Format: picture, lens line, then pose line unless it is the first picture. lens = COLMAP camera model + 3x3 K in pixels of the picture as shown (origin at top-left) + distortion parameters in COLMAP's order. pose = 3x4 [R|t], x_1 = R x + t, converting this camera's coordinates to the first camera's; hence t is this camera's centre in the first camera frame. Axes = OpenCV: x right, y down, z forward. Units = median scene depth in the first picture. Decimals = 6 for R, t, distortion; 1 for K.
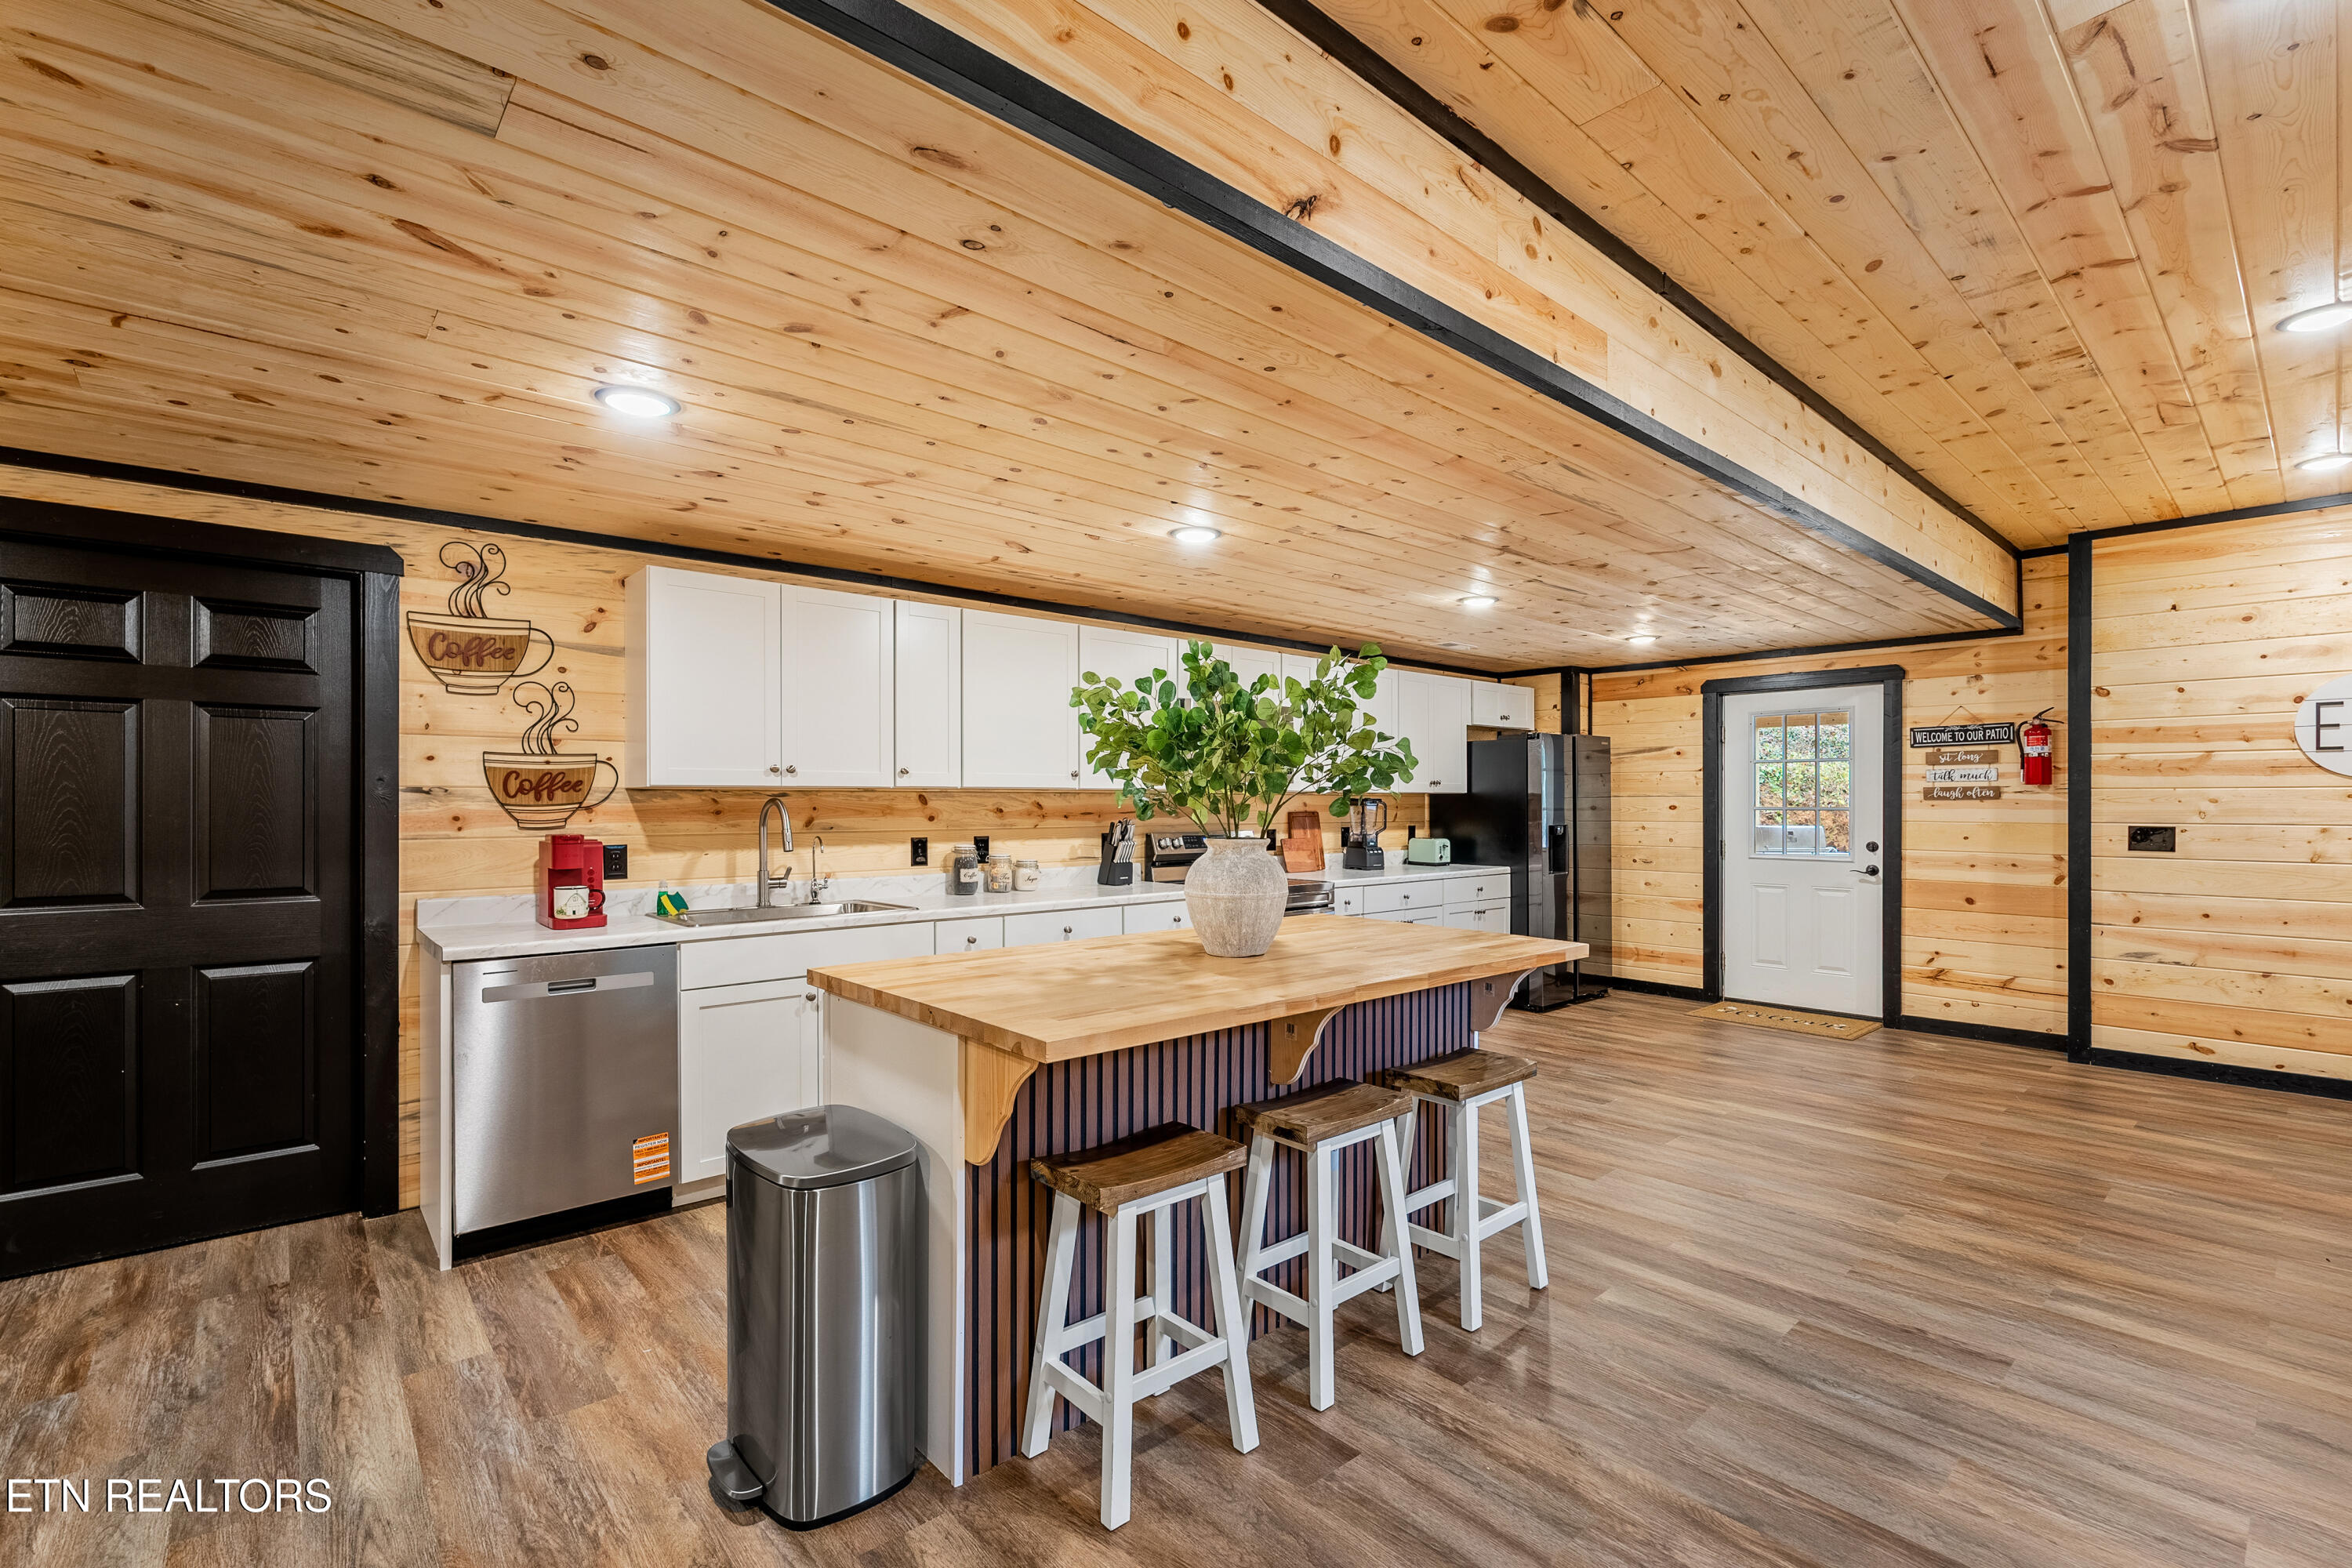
lens RADIAL K [[1035.8, 0, 1181.0], [0, 1035.8, 798.5], [0, 0, 1]] dist [-0.001689, 0.000601]
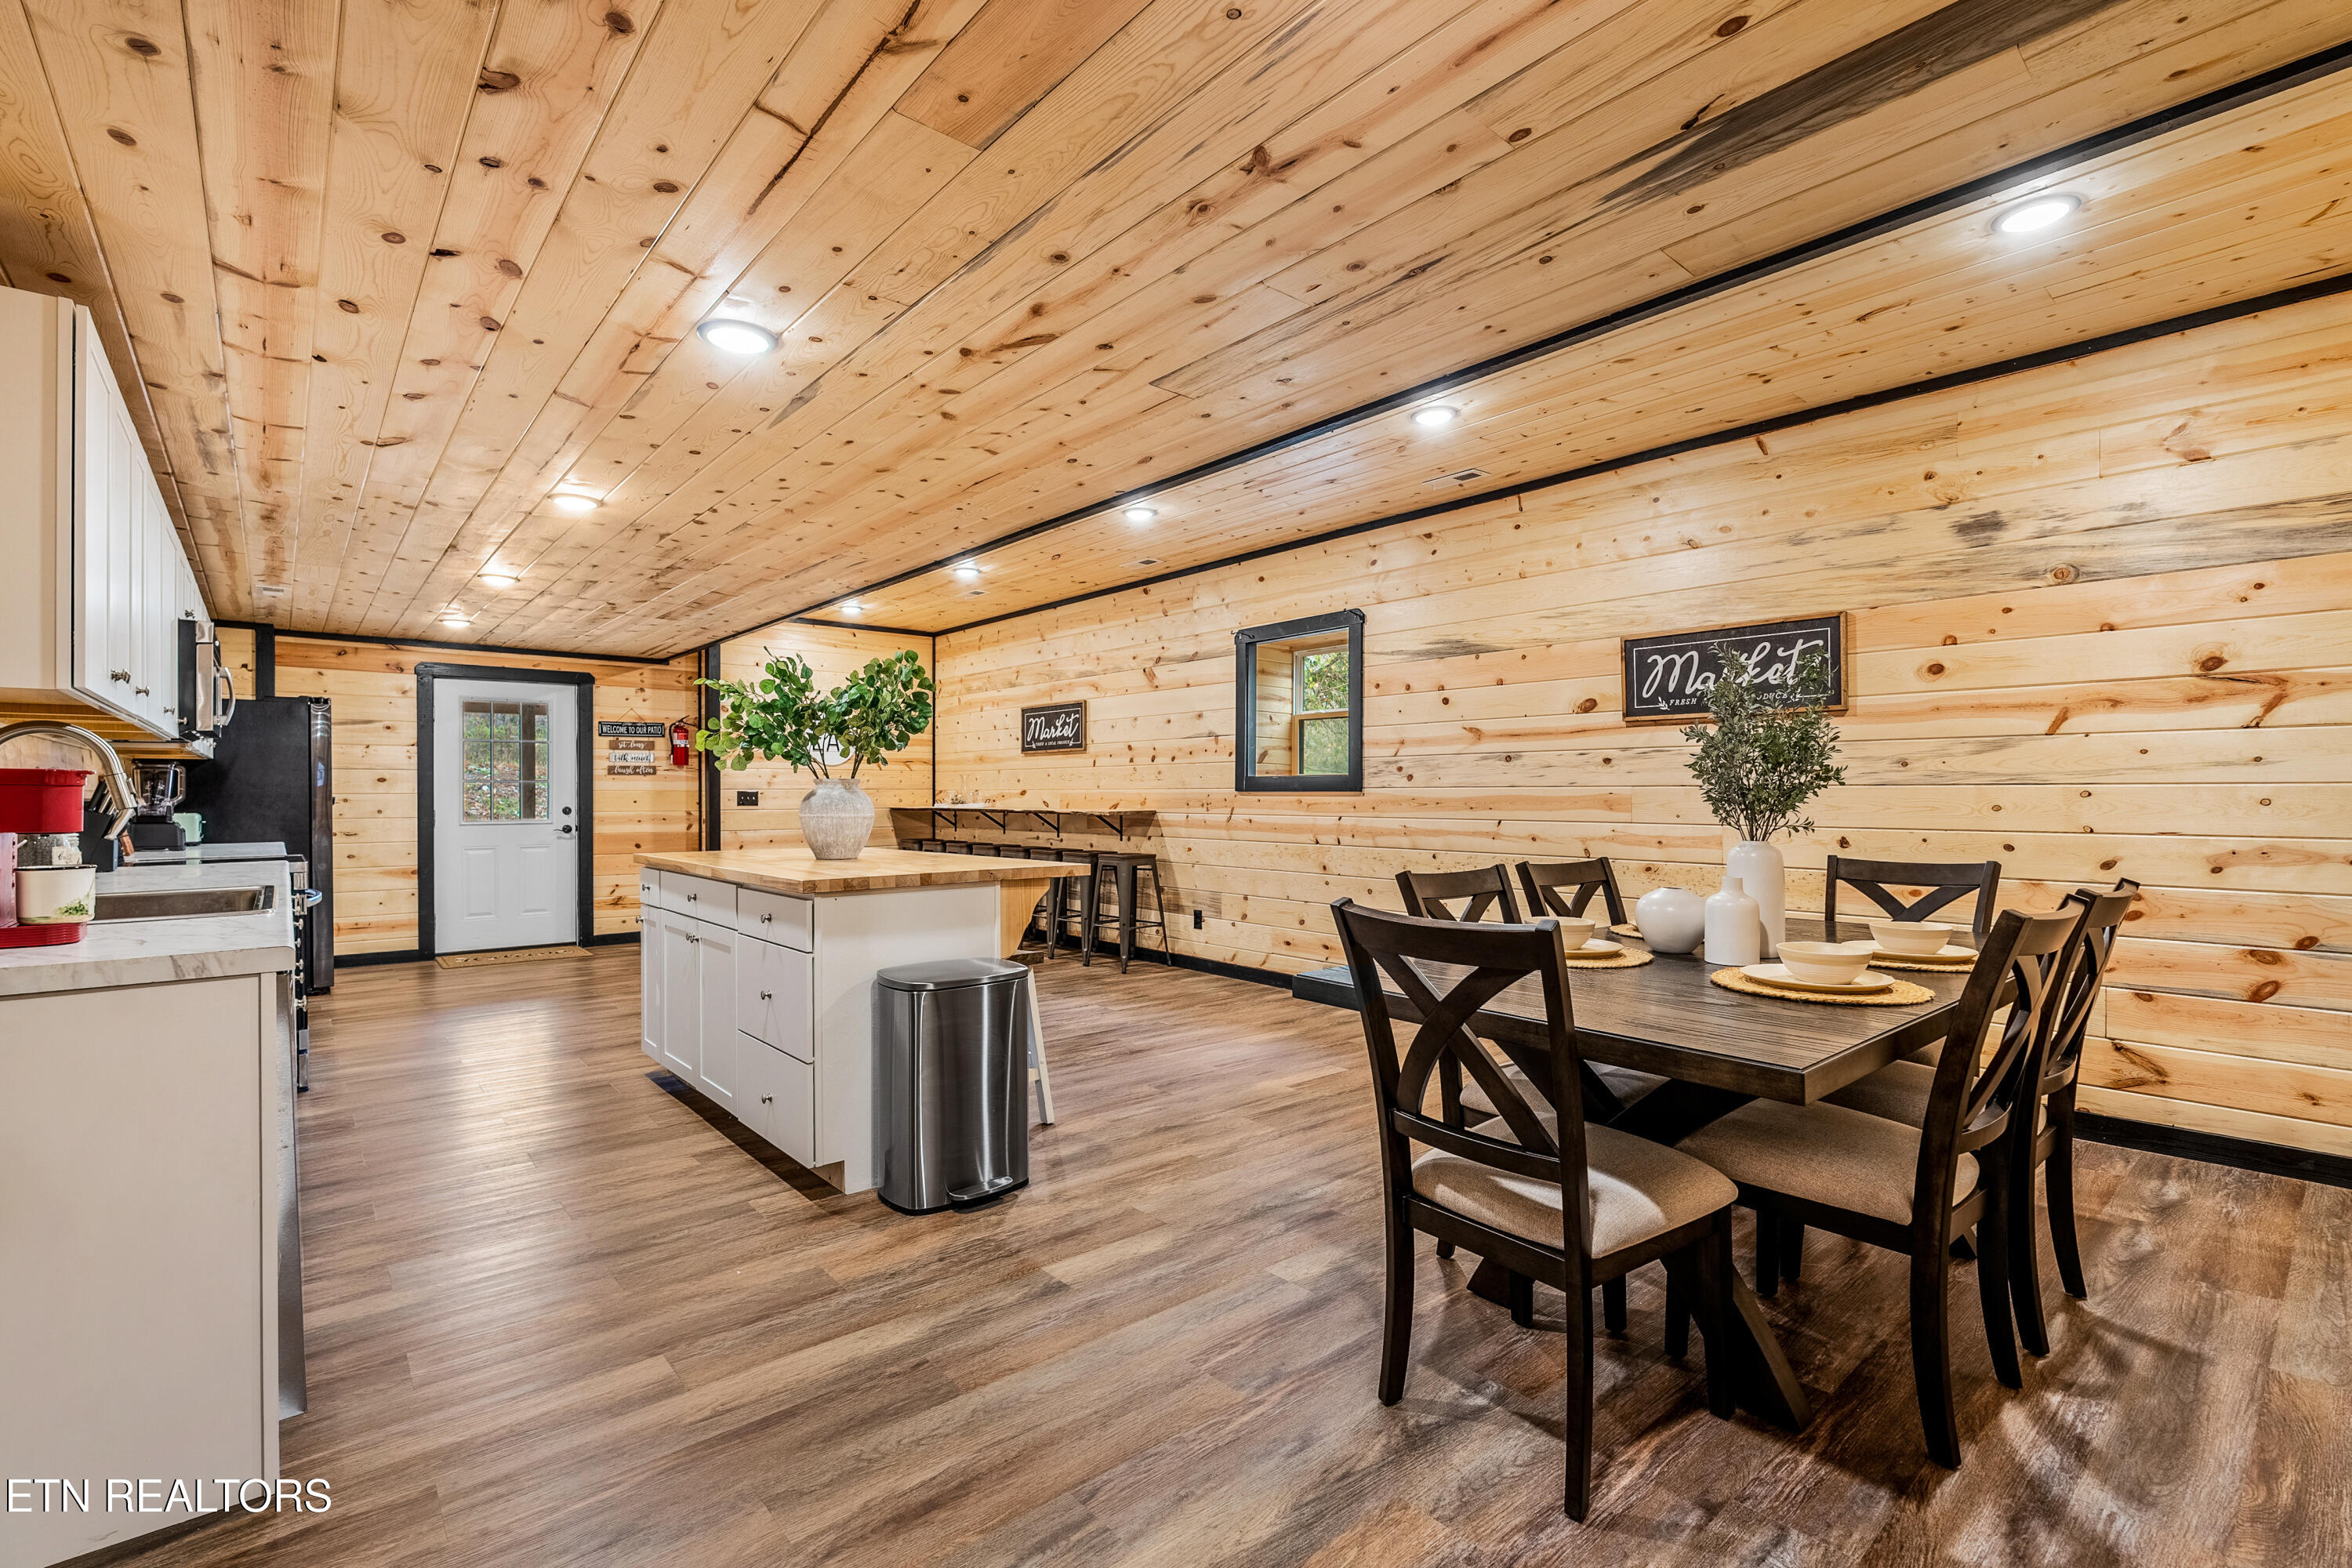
lens RADIAL K [[1035.8, 0, 1177.0], [0, 1035.8, 789.8], [0, 0, 1]] dist [-0.001689, 0.000601]
pose [[0.011955, 0.004045, 0.999920, -0.636051], [0.001025, 0.999991, -0.004057, 0.027305], [-0.999928, 0.001073, 0.011951, 0.231640]]
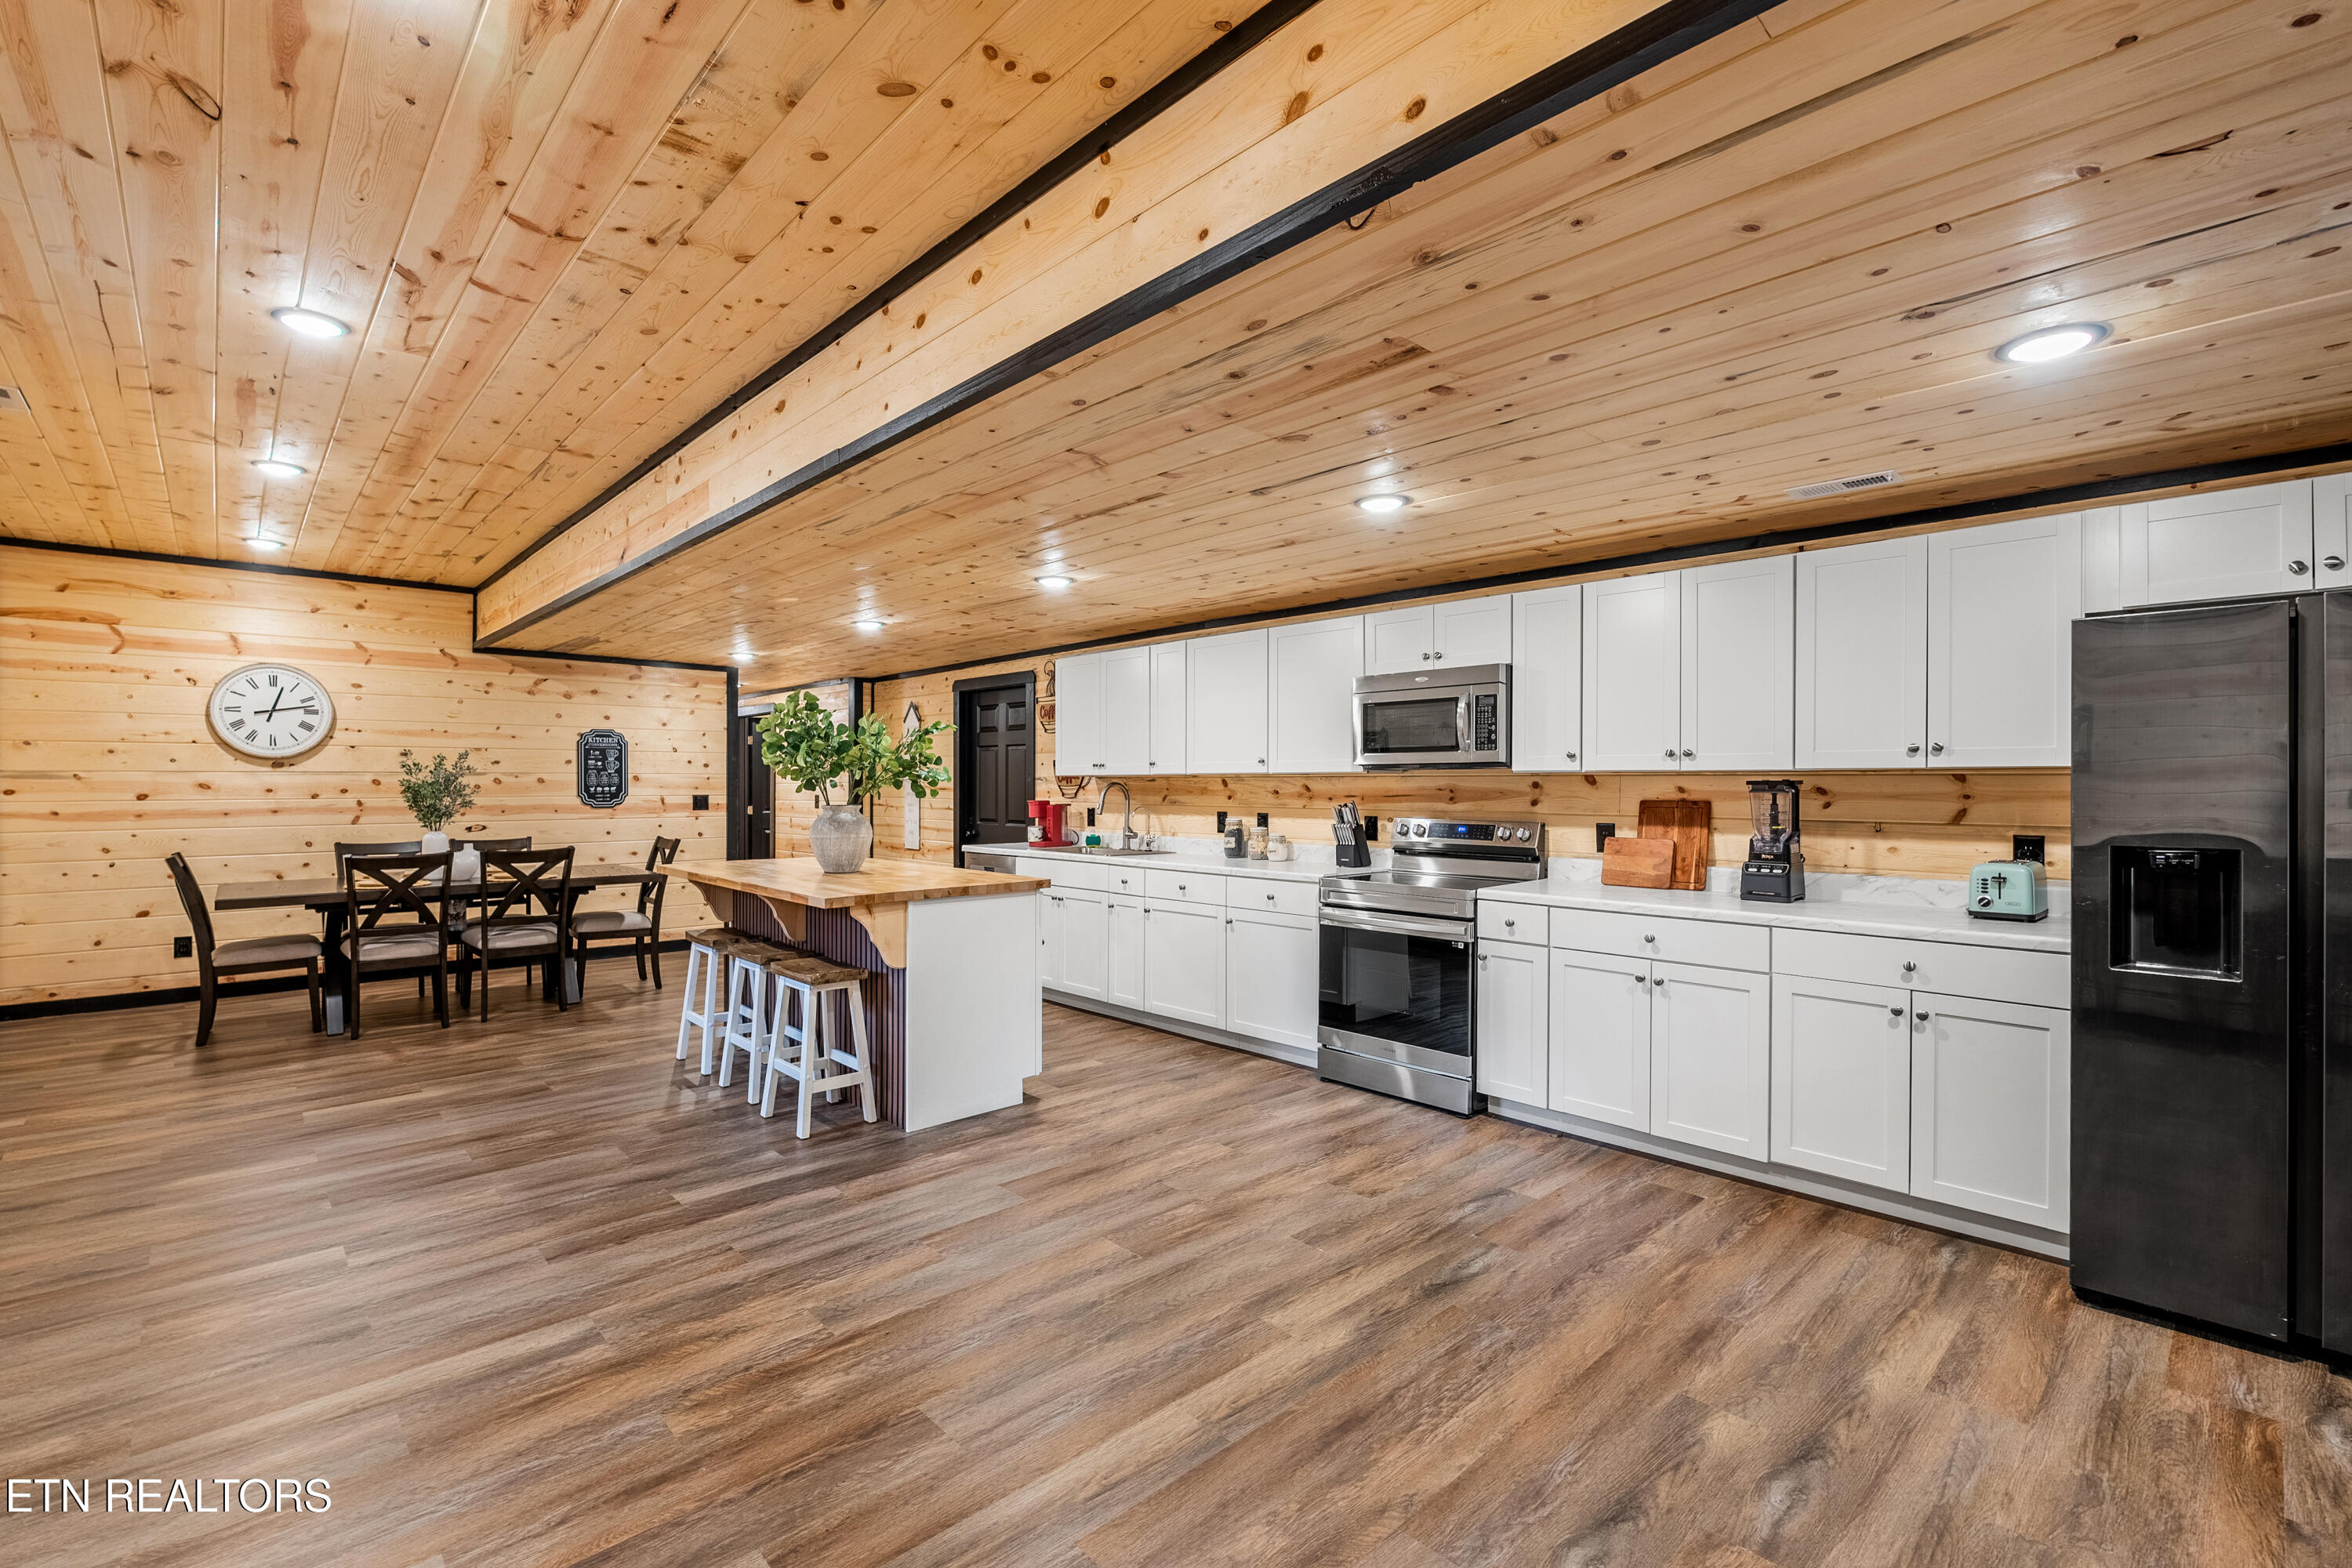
lens RADIAL K [[1035.8, 0, 1178.5], [0, 1035.8, 779.0], [0, 0, 1]] dist [-0.001689, 0.000601]
pose [[0.026936, -0.004732, -0.999626, 1.321748], [-0.000655, 0.999988, -0.004751, 0.002954], [0.999637, 0.000783, 0.026932, 1.113545]]
